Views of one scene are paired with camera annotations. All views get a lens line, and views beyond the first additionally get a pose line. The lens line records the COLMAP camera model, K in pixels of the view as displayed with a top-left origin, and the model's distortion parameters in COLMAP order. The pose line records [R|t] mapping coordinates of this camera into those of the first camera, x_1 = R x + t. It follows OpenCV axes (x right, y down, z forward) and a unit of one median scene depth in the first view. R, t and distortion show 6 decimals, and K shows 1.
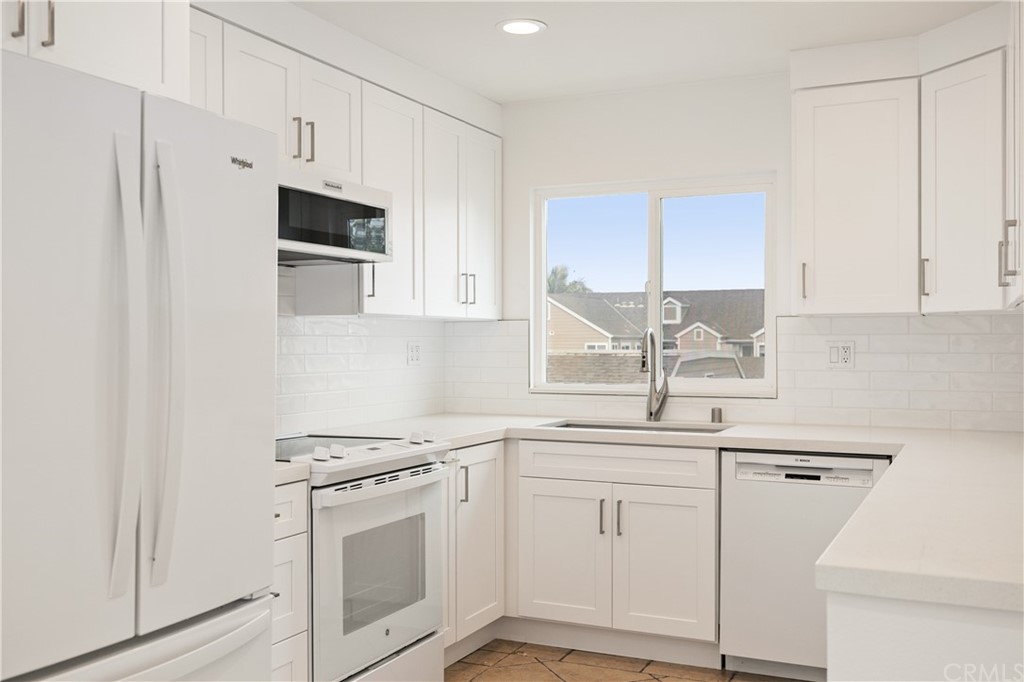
lens RADIAL K [[998.7, 0, 512.0], [0, 998.7, 341.0], [0, 0, 1]] dist [-0.004679, 0.002398]
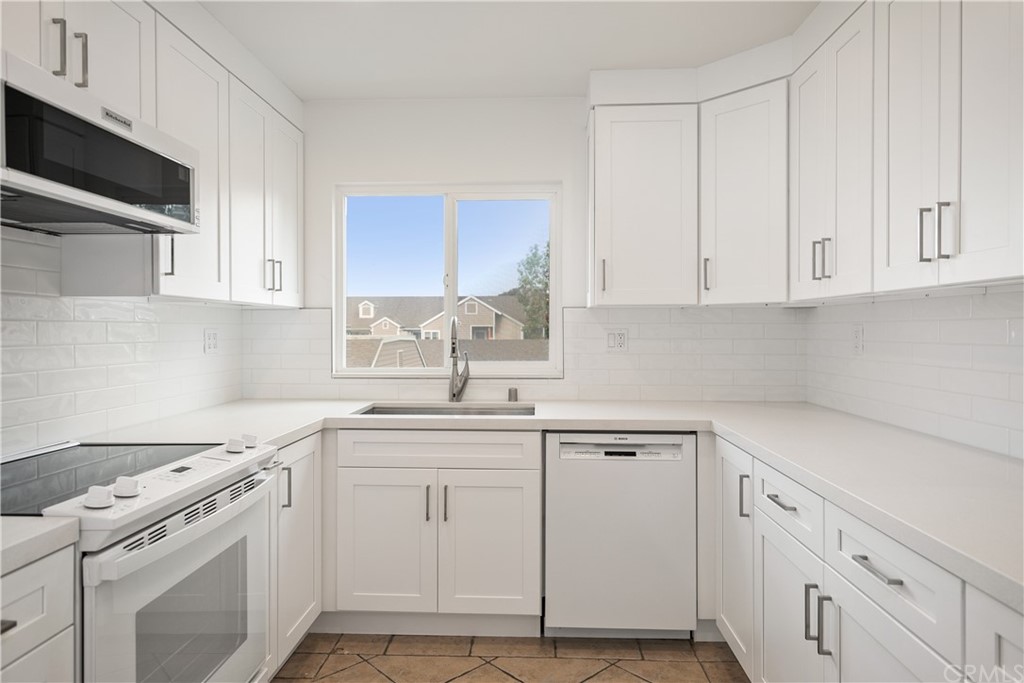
lens RADIAL K [[627.0, 0, 510.5], [0, 627.0, 330.1], [0, 0, 1]] dist [0.006107, 0.002848]
pose [[0.923966, 0.000370, 0.382475, -0.074869], [-0.000890, 0.999999, 0.001182, 0.000862], [-0.382474, -0.001432, 0.923965, 0.385865]]
